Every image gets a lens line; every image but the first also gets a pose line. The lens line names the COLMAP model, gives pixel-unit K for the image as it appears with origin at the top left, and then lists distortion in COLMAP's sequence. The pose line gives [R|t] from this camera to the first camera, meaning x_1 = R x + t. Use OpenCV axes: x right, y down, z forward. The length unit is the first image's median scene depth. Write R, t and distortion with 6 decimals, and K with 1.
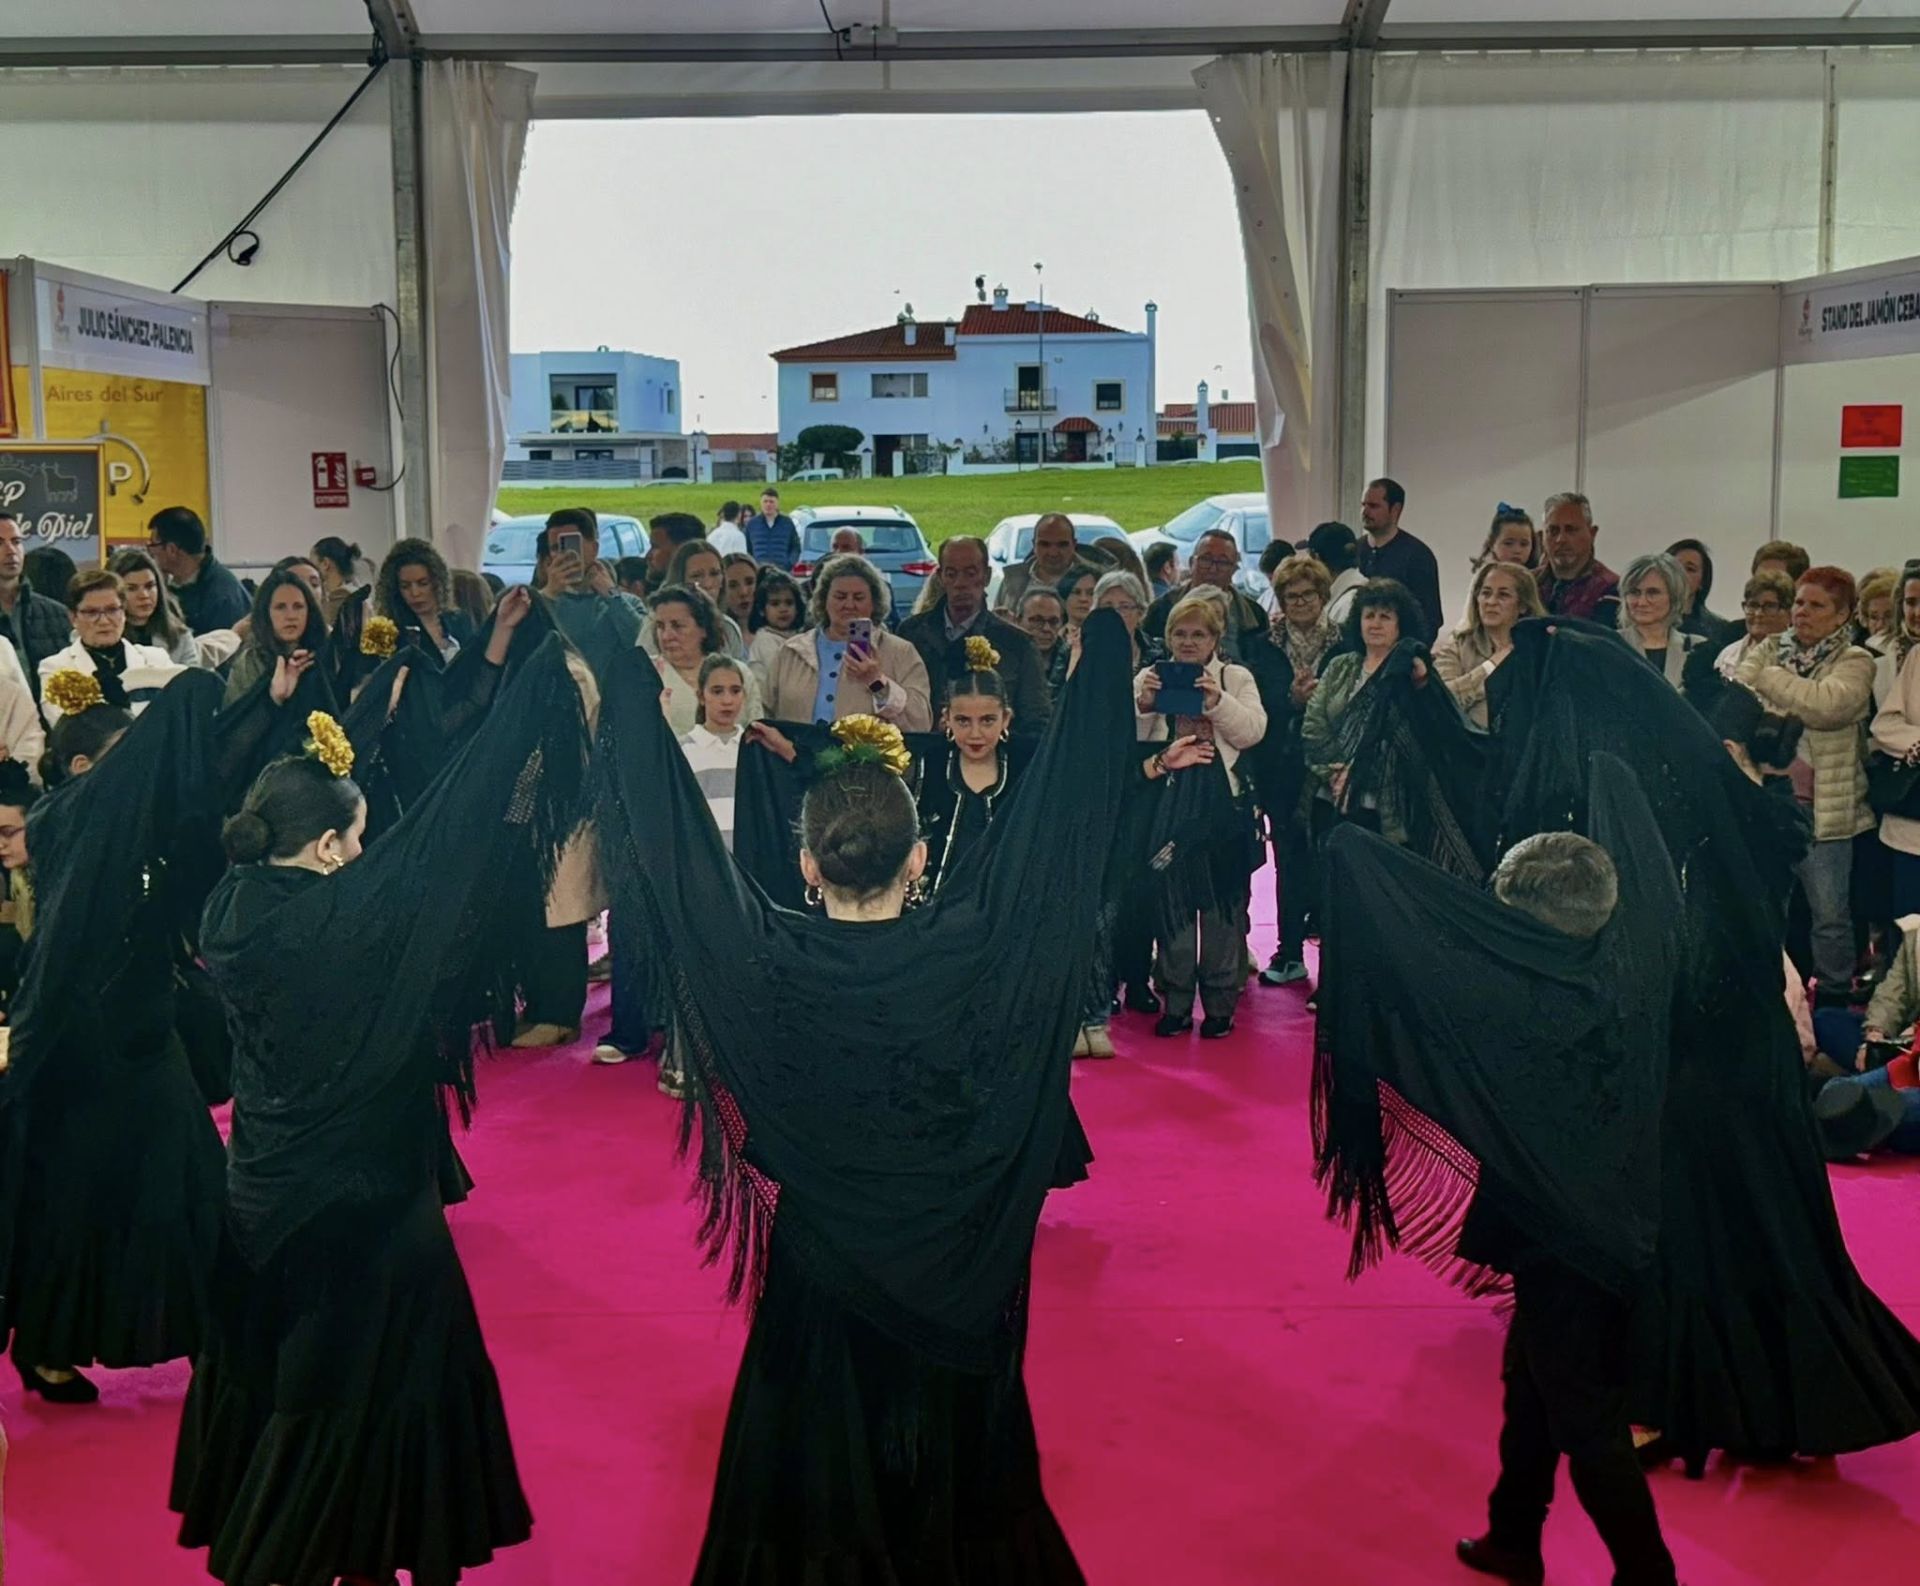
lens RADIAL K [[3215.2, 0, 971.4], [0, 3215.2, 791.4], [0, 0, 1]] dist [0.196367, 0.000000]
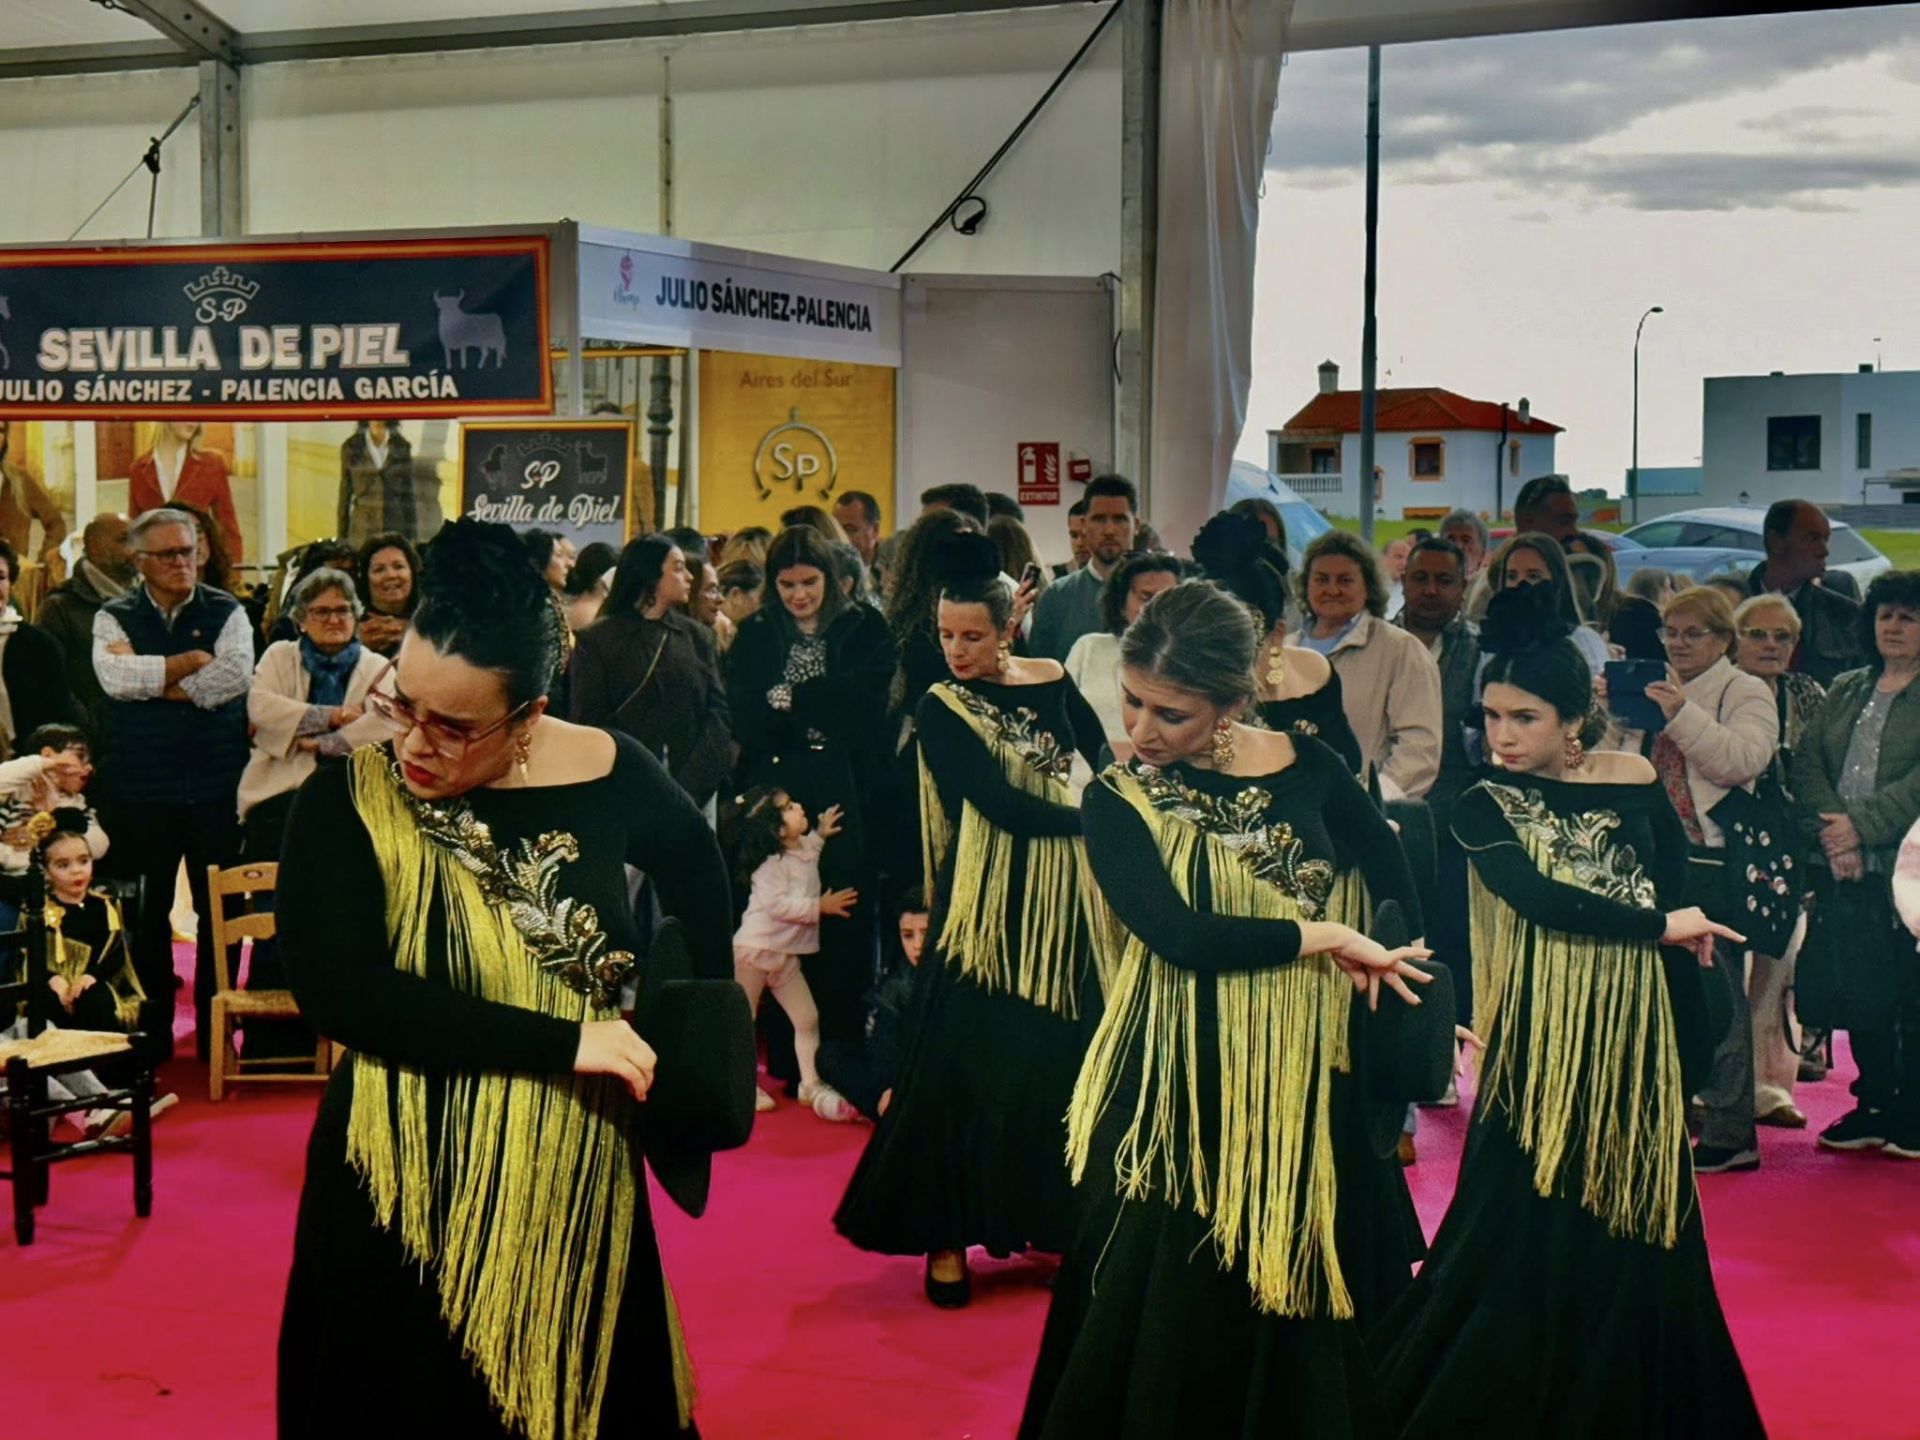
lens RADIAL K [[3825.9, 0, 969.8], [0, 3825.9, 717.8], [0, 0, 1]] dist [0.271891, 0.000000]
pose [[0.894568, 0.029412, -0.445963, 0.255658], [-0.053057, 0.997765, -0.040625, 0.013058], [0.443772, 0.060003, 0.894129, 0.073619]]
